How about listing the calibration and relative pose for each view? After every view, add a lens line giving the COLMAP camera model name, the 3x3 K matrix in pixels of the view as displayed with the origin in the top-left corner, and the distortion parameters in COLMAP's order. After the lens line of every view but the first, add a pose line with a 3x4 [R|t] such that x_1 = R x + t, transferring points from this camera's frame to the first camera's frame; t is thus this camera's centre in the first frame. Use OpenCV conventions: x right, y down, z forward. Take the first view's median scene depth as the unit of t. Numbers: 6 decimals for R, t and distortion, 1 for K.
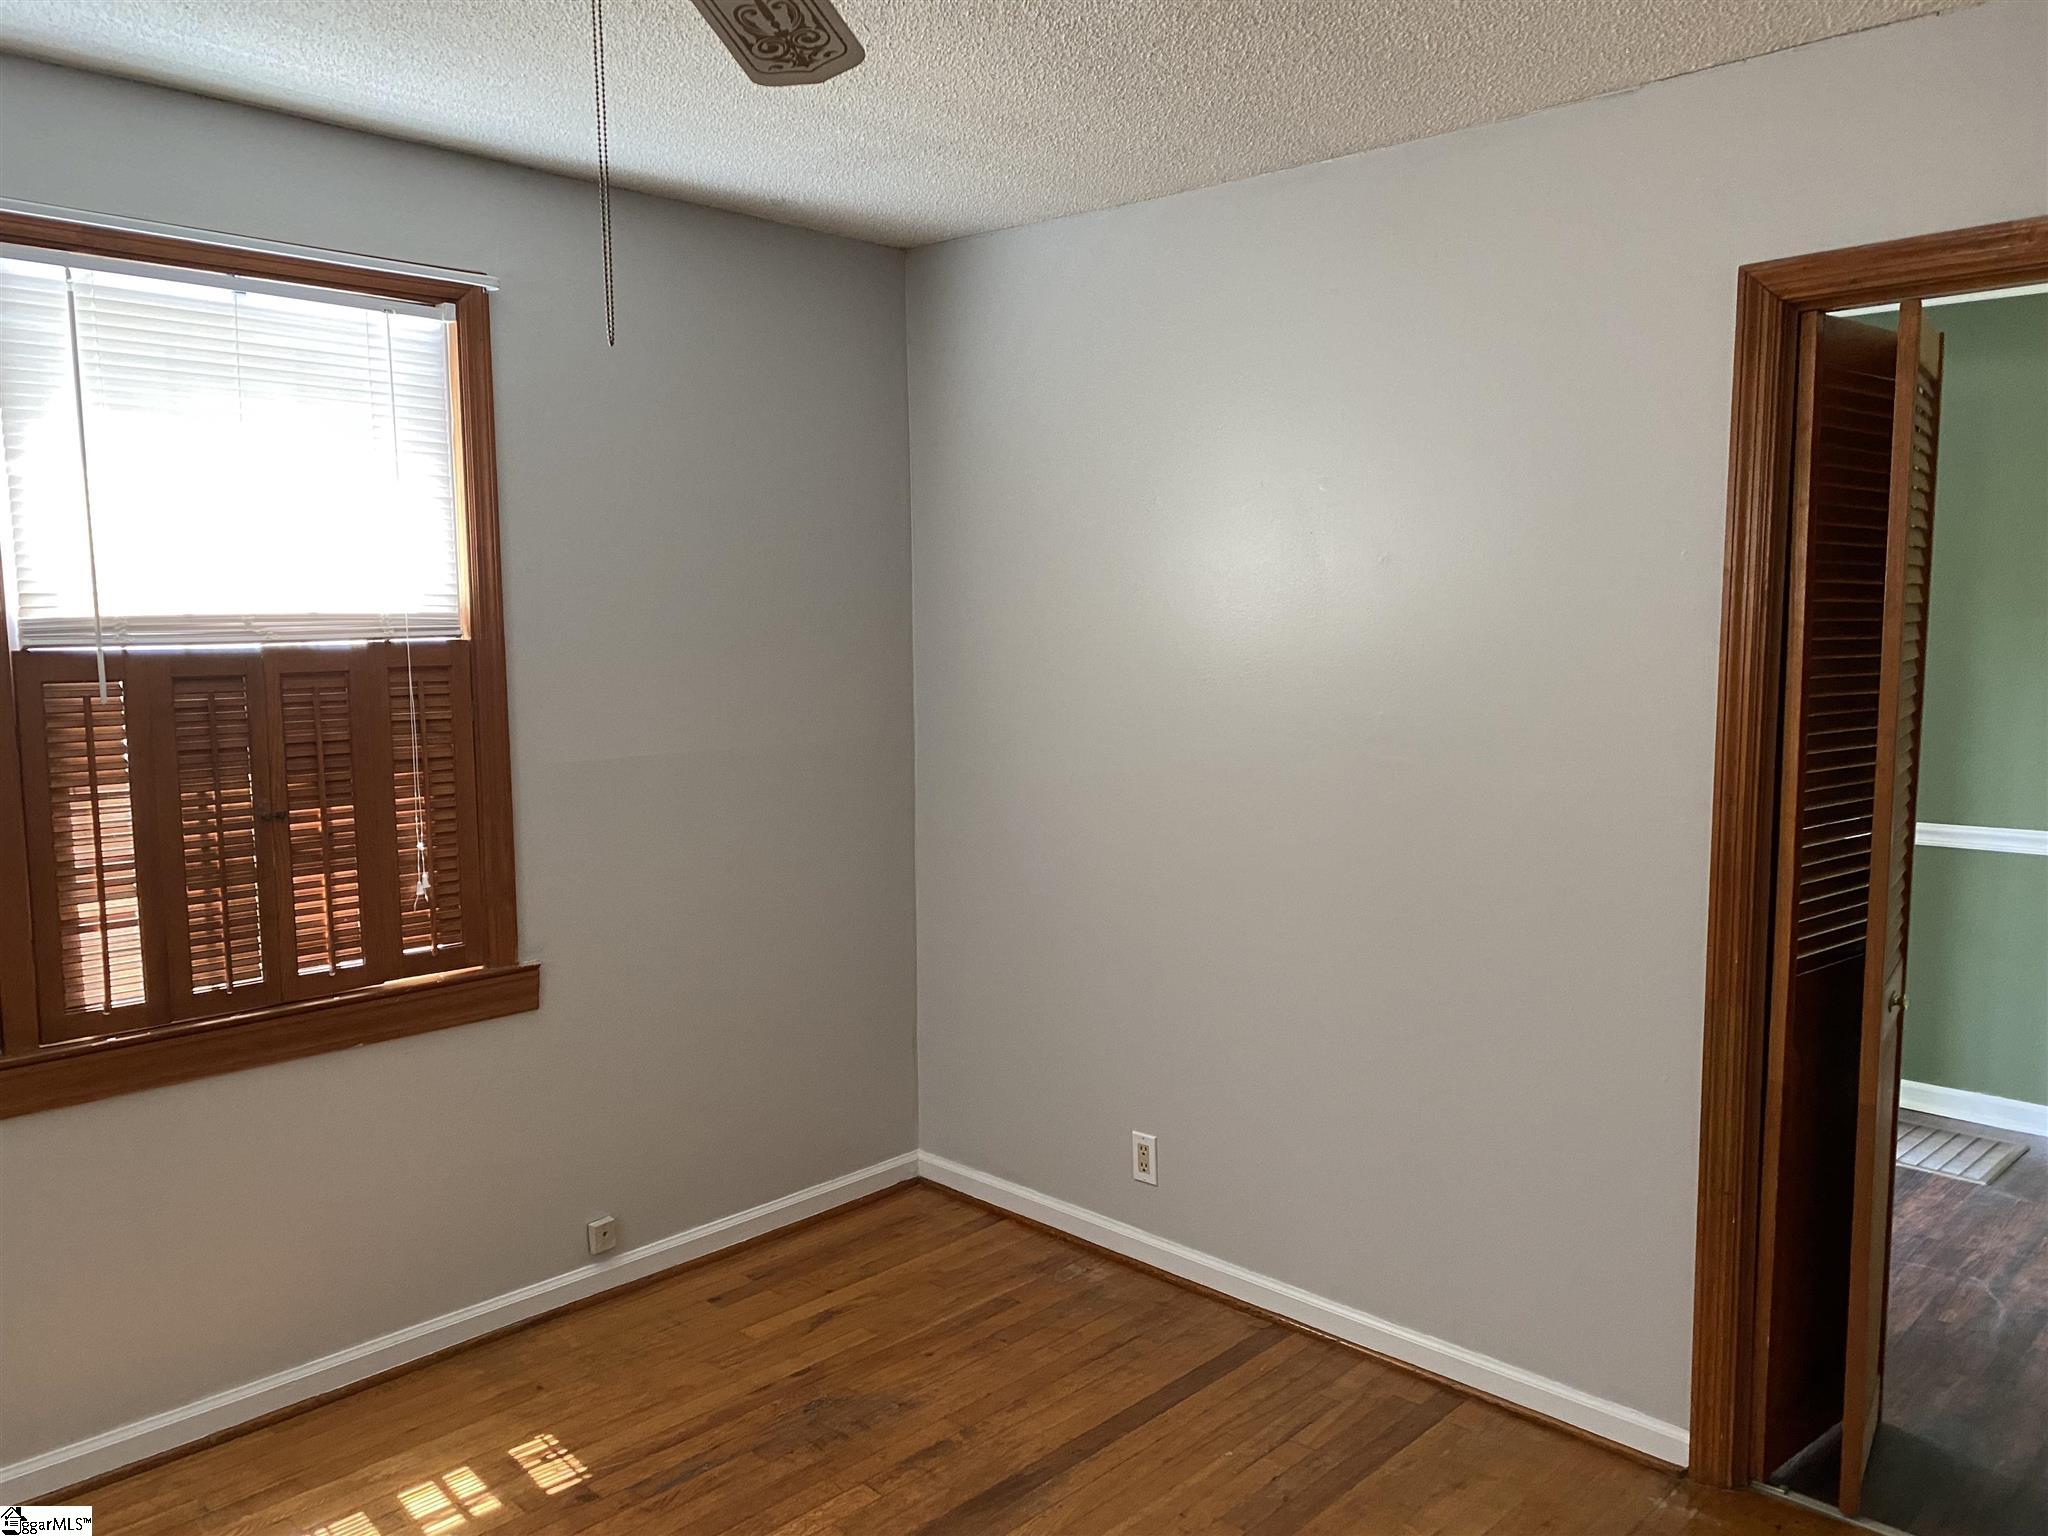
lens RADIAL K [[1546.3, 0, 1024.0], [0, 1546.3, 768.0], [0, 0, 1]] dist [0.011585, -0.025854]
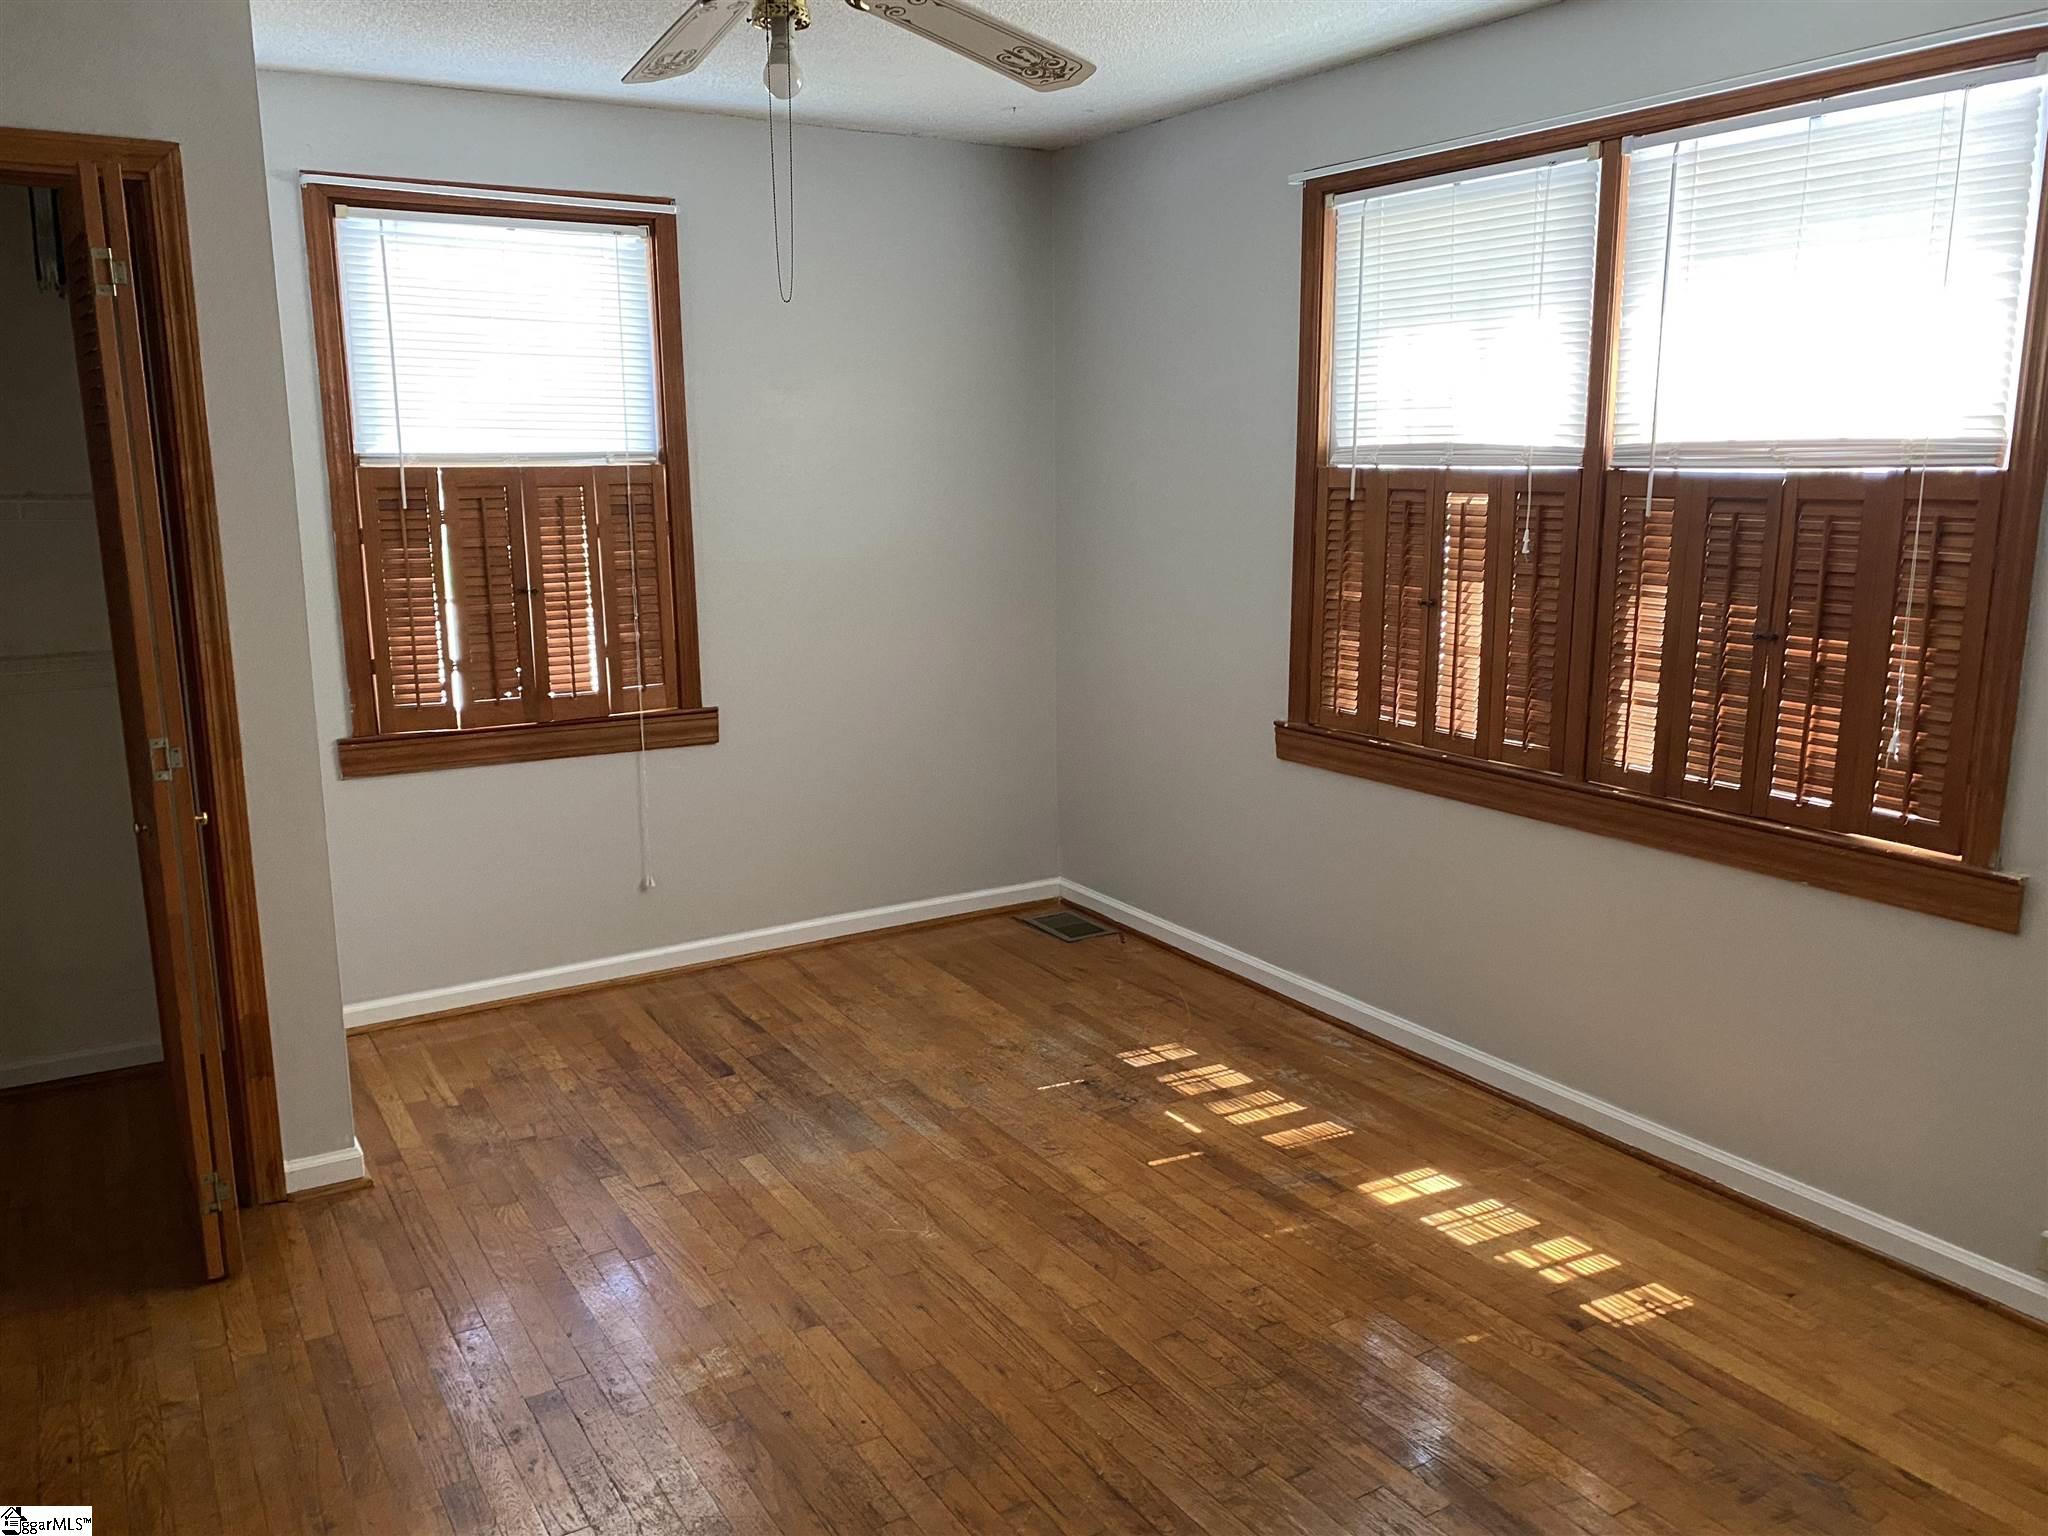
lens RADIAL K [[1546.3, 0, 1024.0], [0, 1546.3, 768.0], [0, 0, 1]] dist [0.011585, -0.025854]
pose [[-0.250404, 0.198537, -0.947566, 0.637448], [-0.091821, 0.969465, 0.227390, -0.073547], [0.963777, 0.143946, -0.224528, 0.754472]]
